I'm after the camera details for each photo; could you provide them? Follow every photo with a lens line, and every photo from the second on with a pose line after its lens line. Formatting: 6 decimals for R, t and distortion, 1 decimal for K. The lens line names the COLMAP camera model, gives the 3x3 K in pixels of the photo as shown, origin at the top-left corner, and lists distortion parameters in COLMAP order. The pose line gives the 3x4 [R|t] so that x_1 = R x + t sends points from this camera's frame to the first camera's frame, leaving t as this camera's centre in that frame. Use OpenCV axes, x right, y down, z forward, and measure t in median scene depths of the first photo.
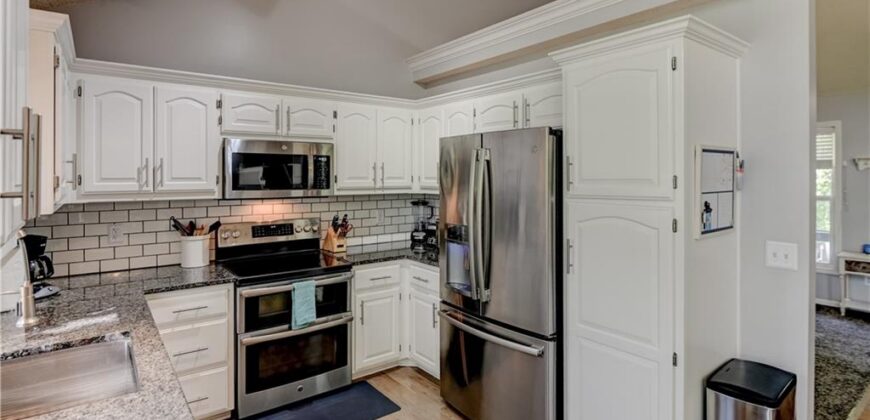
lens RADIAL K [[442.0, 0, 444.8], [0, 442.0, 177.3], [0, 0, 1]] dist [-0.003073, -0.001821]
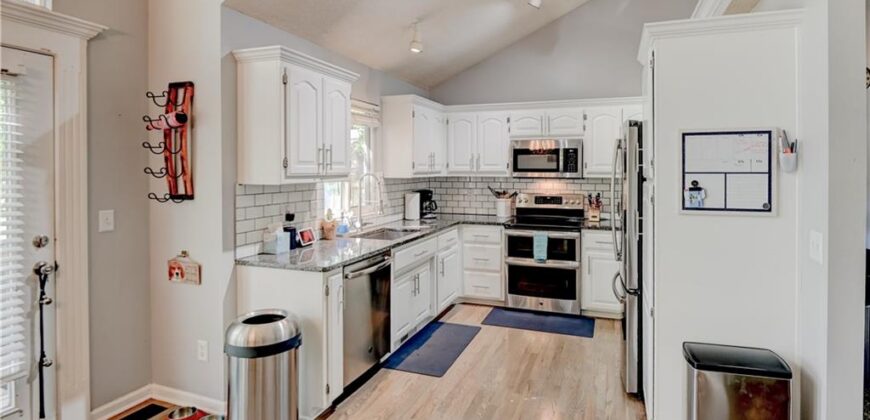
lens RADIAL K [[437.3, 0, 461.0], [0, 437.3, 173.4], [0, 0, 1]] dist [-0.002624, -0.000873]
pose [[0.542146, 0.011683, -0.840203, 0.717962], [-0.004710, 0.999930, 0.010865, 0.016882], [0.840271, -0.001933, 0.542164, -0.040619]]
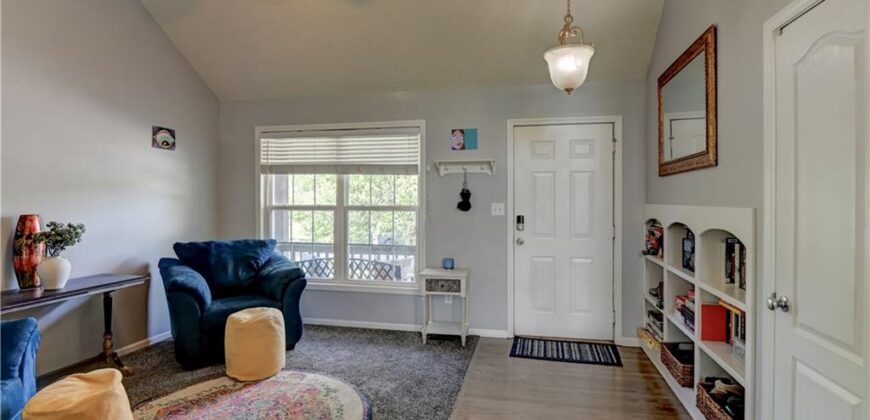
lens RADIAL K [[438.4, 0, 436.8], [0, 438.4, 200.8], [0, 0, 1]] dist [-0.001438, -0.002034]
pose [[0.771979, -0.000415, 0.635648, 0.562835], [-0.001055, 0.999998, 0.001933, 0.049386], [-0.635647, -0.002163, 0.771977, 0.479924]]
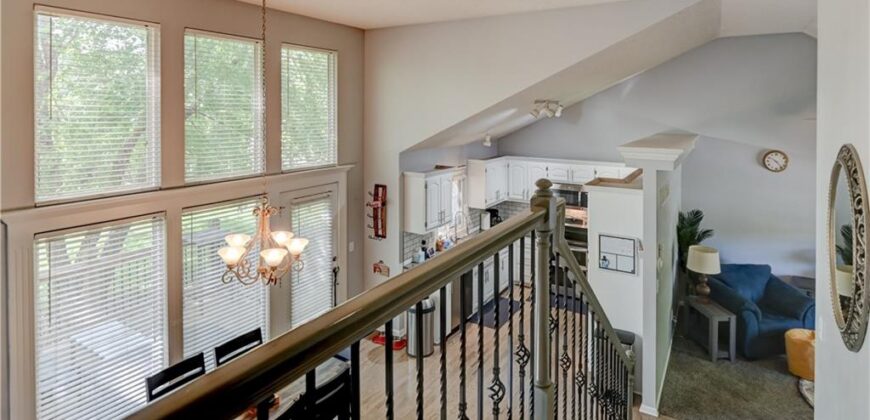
lens RADIAL K [[453.9, 0, 443.9], [0, 453.9, 116.1], [0, 0, 1]] dist [0.002861, -0.000345]
pose [[0.352276, 0.013811, -0.935794, 1.626095], [-0.007106, 0.999902, 0.012082, -0.465449], [0.935869, 0.002394, 0.352339, -0.467538]]
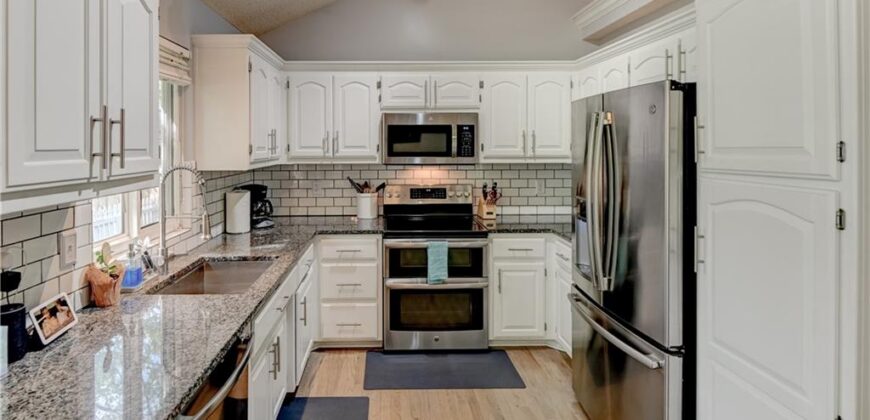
lens RADIAL K [[445.3, 0, 393.1], [0, 445.3, 149.5], [0, 0, 1]] dist [0.000496, -0.001284]
pose [[0.795727, 0.003739, -0.605643, 0.233041], [0.000801, 0.999974, 0.007227, 0.001291], [0.605654, -0.006236, 0.795703, 0.055798]]
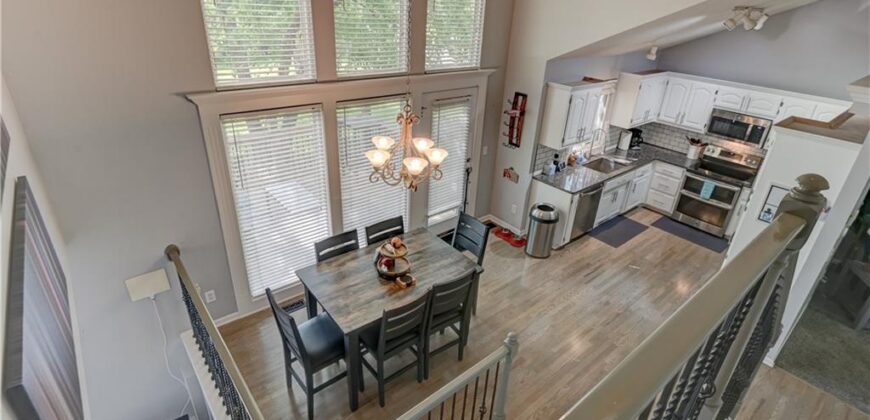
lens RADIAL K [[425.7, 0, 436.6], [0, 425.7, 201.6], [0, 0, 1]] dist [-0.005068, -0.001385]
pose [[0.040199, 0.443198, -0.895522, 1.456284], [-0.053887, 0.895904, 0.440968, -0.496690], [0.997738, 0.030530, 0.059897, -0.471708]]
